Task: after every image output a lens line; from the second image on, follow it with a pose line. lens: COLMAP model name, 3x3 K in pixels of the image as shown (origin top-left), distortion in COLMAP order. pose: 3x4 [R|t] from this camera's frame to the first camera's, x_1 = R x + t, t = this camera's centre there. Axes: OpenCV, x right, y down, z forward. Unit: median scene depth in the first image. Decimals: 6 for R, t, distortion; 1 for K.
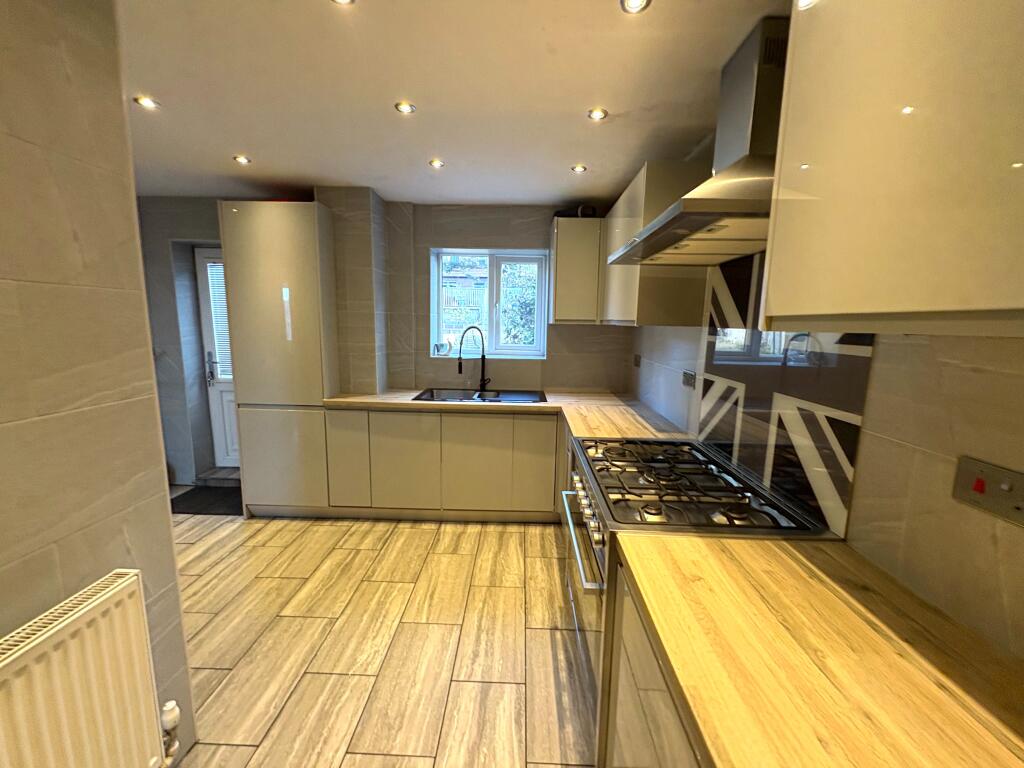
lens RADIAL K [[411.1, 0, 511.3], [0, 411.1, 384.4], [0, 0, 1]] dist [0.001317, -0.000578]
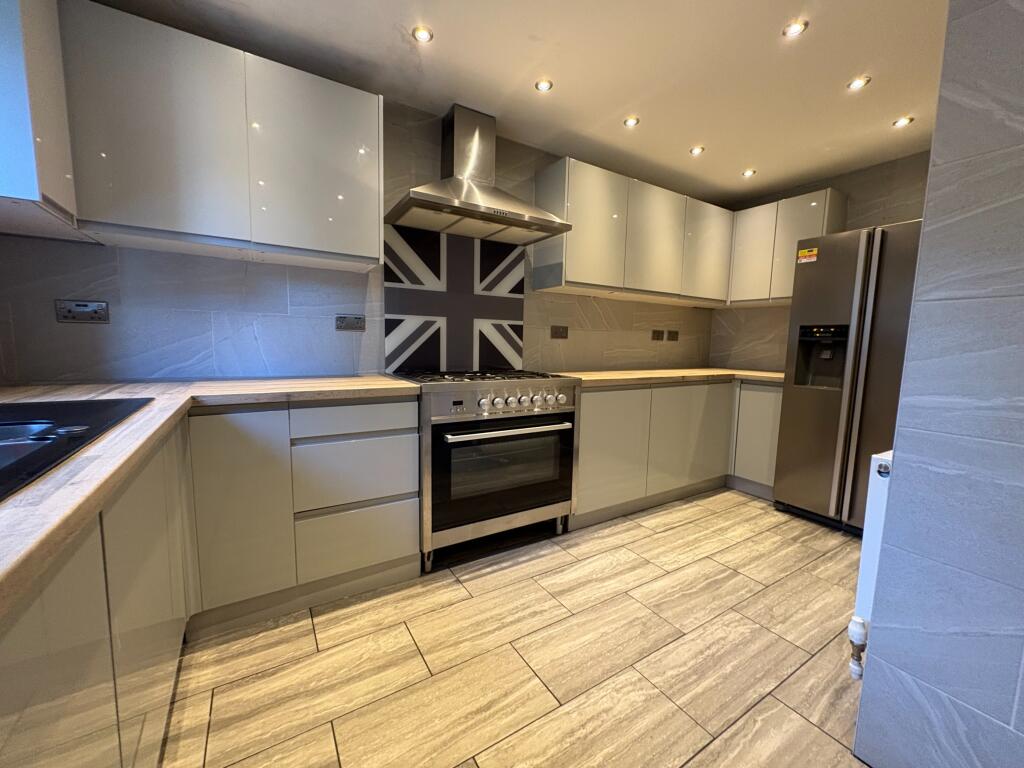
lens RADIAL K [[411.1, 0, 510.0], [0, 411.1, 386.8], [0, 0, 1]] dist [0.001317, -0.000578]
pose [[-0.555683, -0.120676, 0.822590, -0.784092], [0.093400, 0.974085, 0.205995, -0.037523], [-0.826131, 0.191298, -0.530012, 1.492927]]
